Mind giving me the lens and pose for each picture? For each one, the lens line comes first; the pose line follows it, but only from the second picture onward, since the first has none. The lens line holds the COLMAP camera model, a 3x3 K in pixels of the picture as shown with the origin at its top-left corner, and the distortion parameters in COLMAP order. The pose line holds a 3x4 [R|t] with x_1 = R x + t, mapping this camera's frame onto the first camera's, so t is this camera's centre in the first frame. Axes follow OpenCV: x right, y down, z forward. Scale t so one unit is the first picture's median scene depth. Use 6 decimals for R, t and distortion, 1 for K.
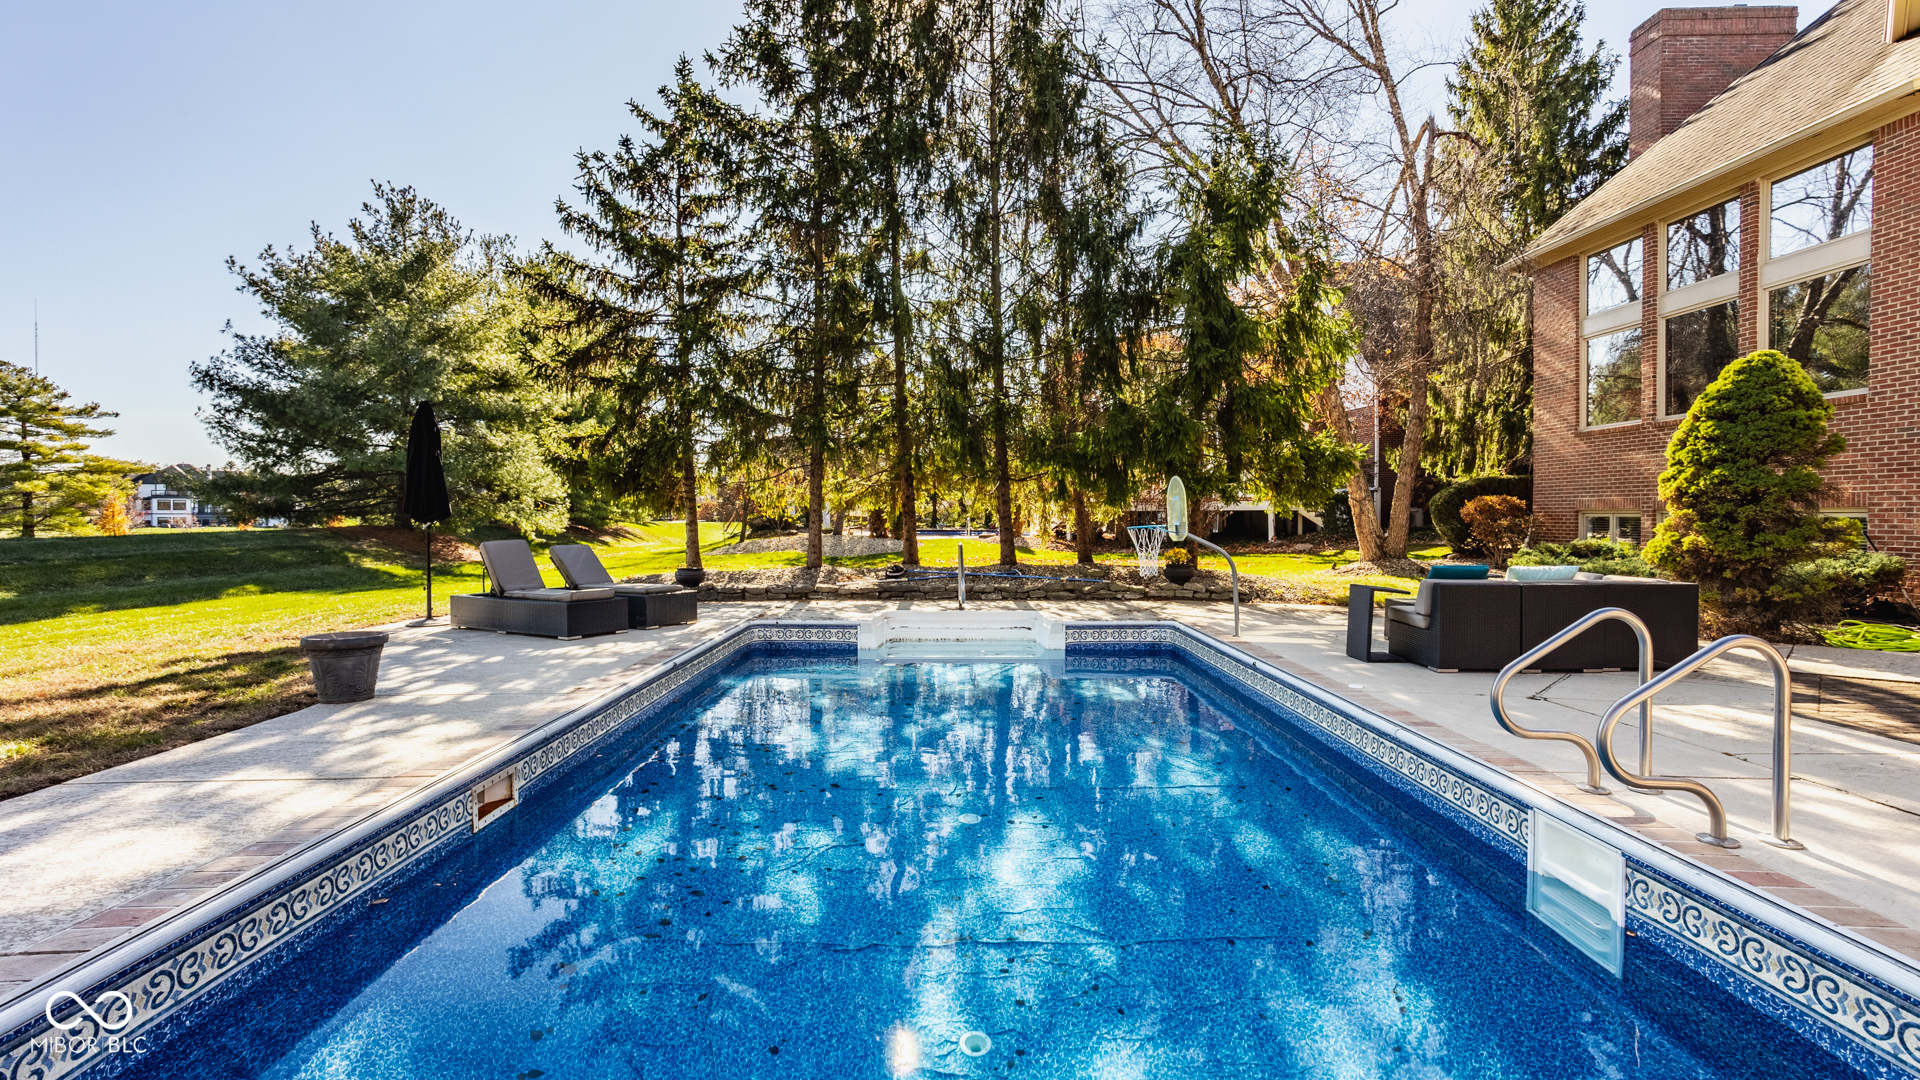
lens RADIAL K [[940.4, 0, 952.3], [0, 940.4, 539.8], [0, 0, 1]] dist [-0.000682, 0.008041]
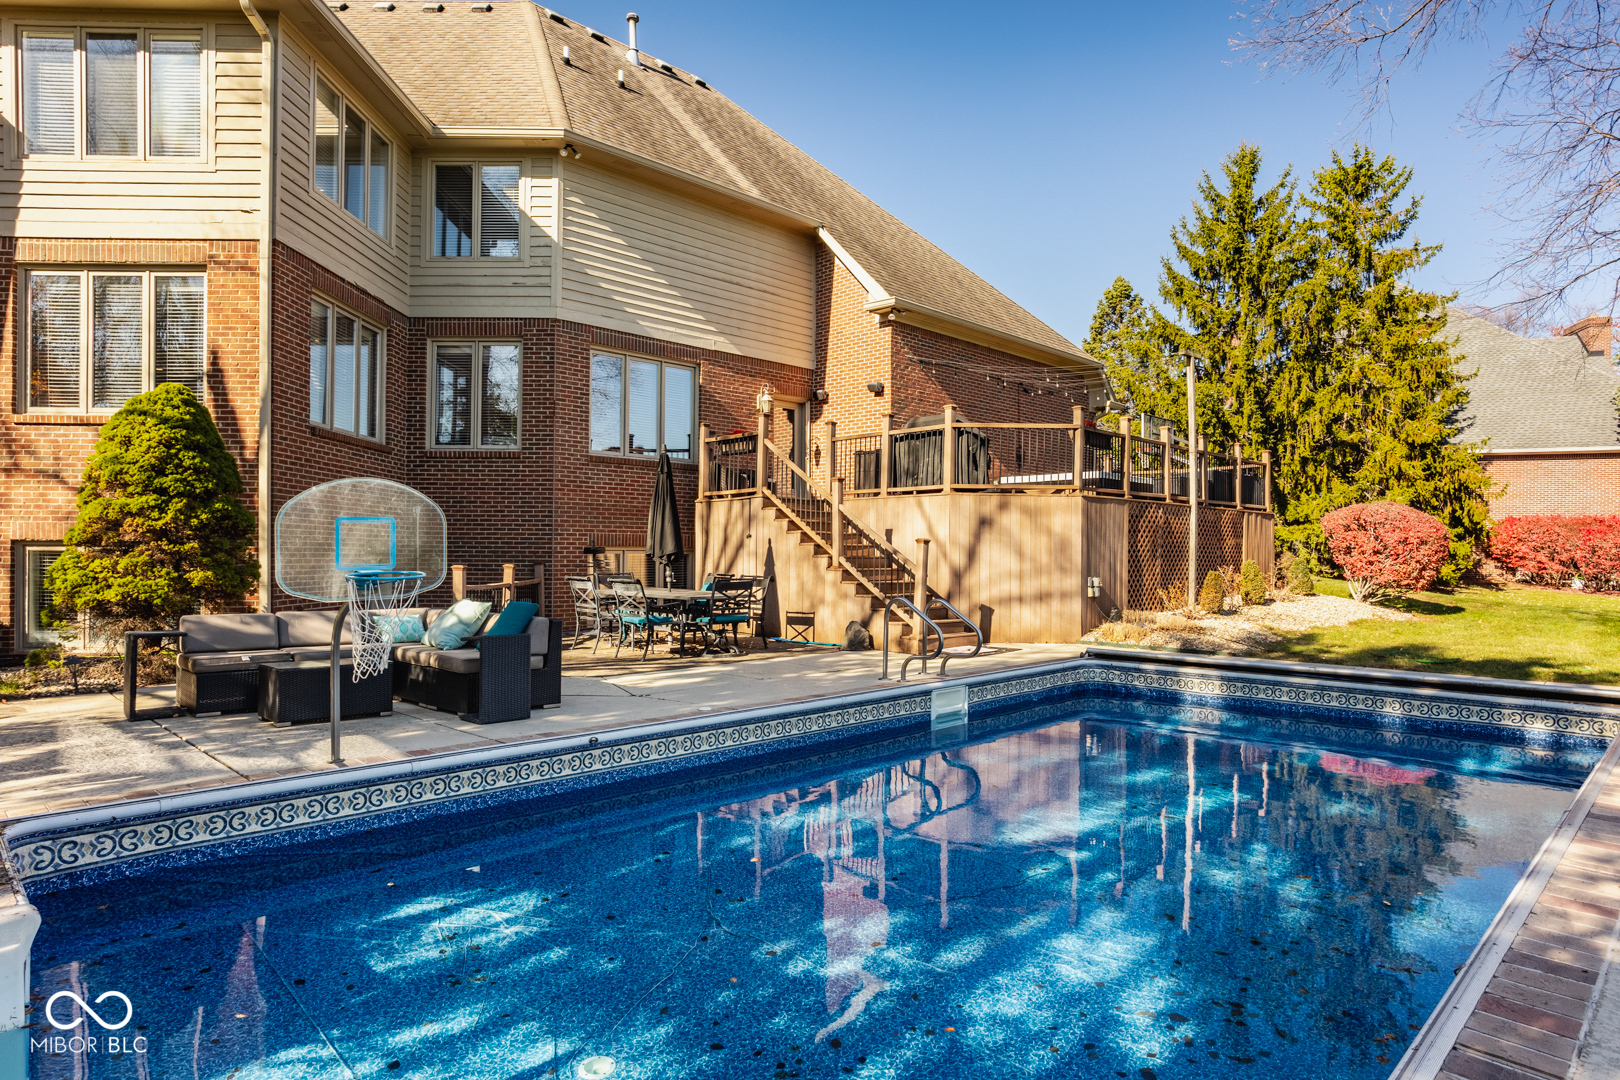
lens RADIAL K [[959.6, 0, 803.2], [0, 959.6, 536.9], [0, 0, 1]] dist [-0.009230, 0.009390]
pose [[-0.713899, 0.004651, 0.700233, -0.193747], [0.009854, 0.999946, 0.003405, -0.021407], [-0.700180, 0.009331, -0.713906, 0.749472]]
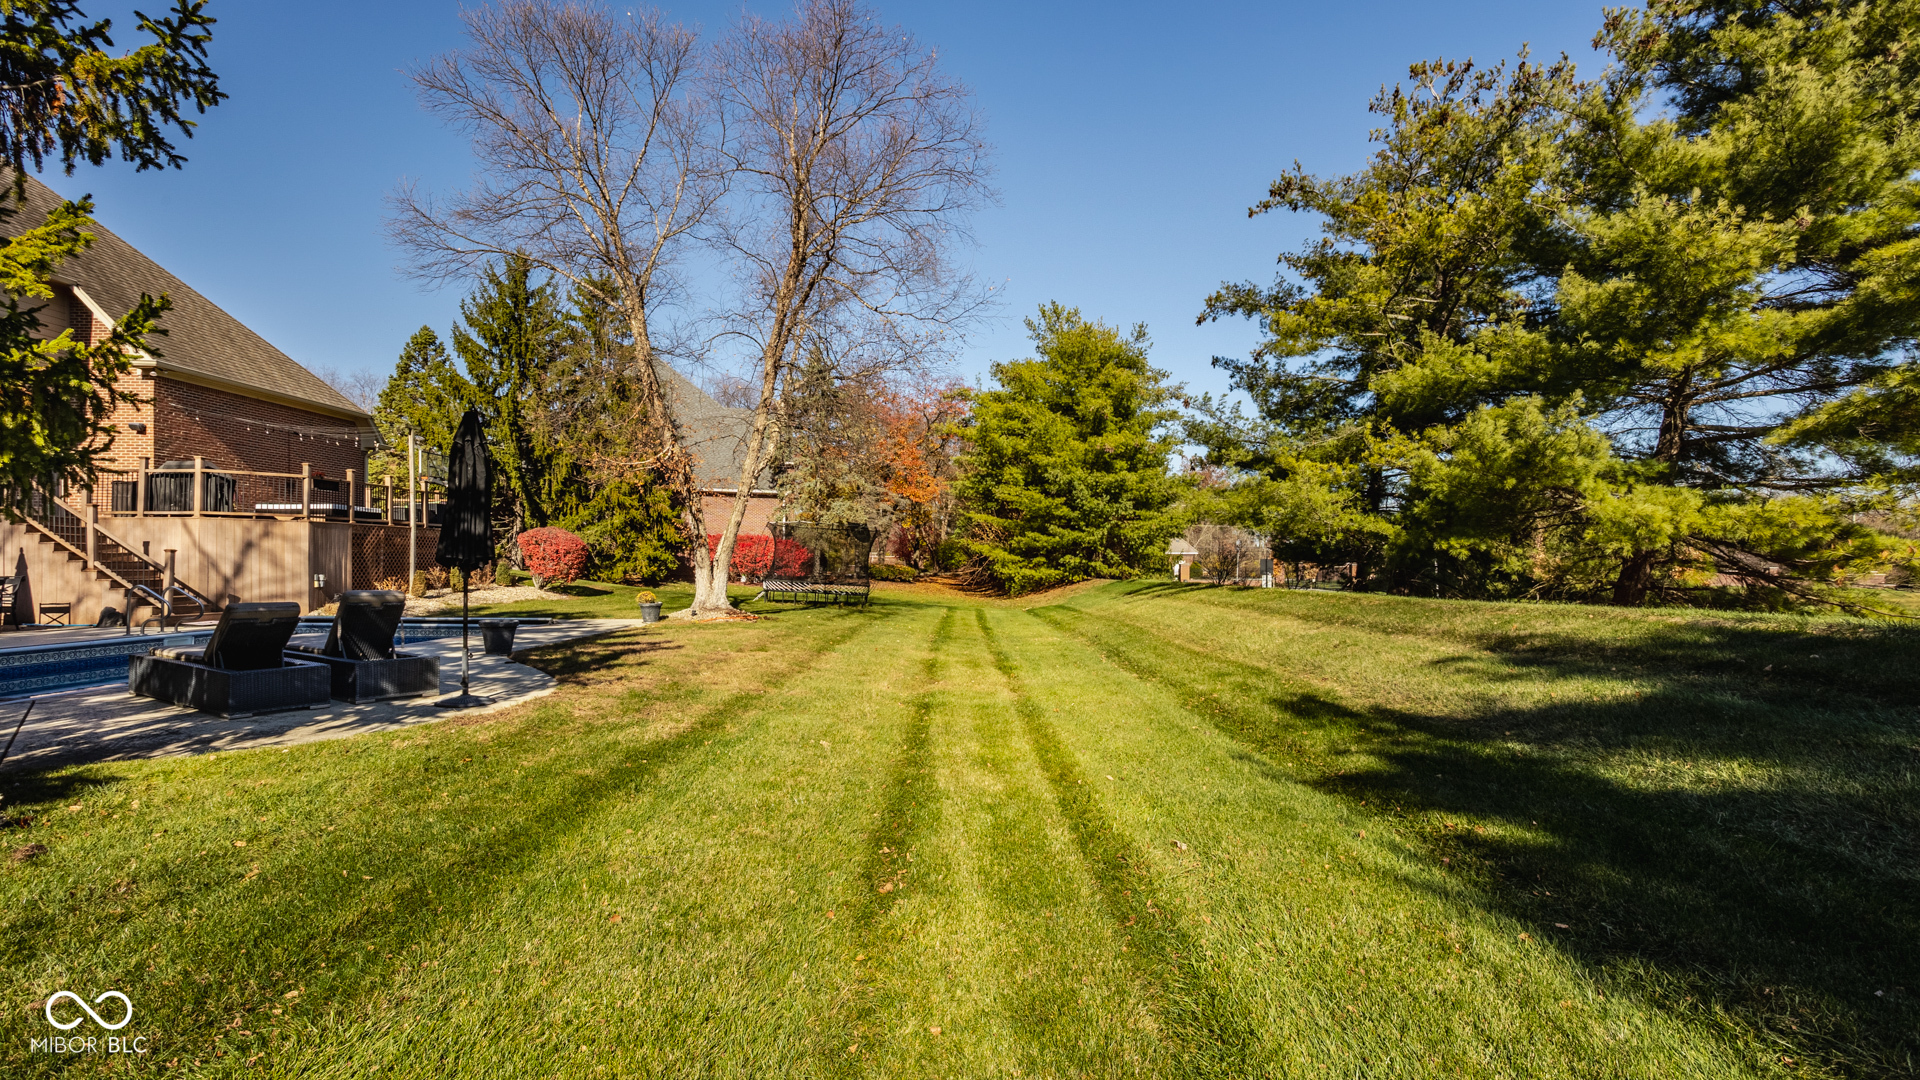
lens RADIAL K [[940.4, 0, 949.8], [0, 940.4, 565.7], [0, 0, 1]] dist [-0.000682, 0.008041]
pose [[-0.999752, -0.010660, 0.019539, -0.683123], [-0.010044, 0.999458, 0.031355, -0.042303], [-0.019862, 0.031151, -0.999317, 1.247550]]
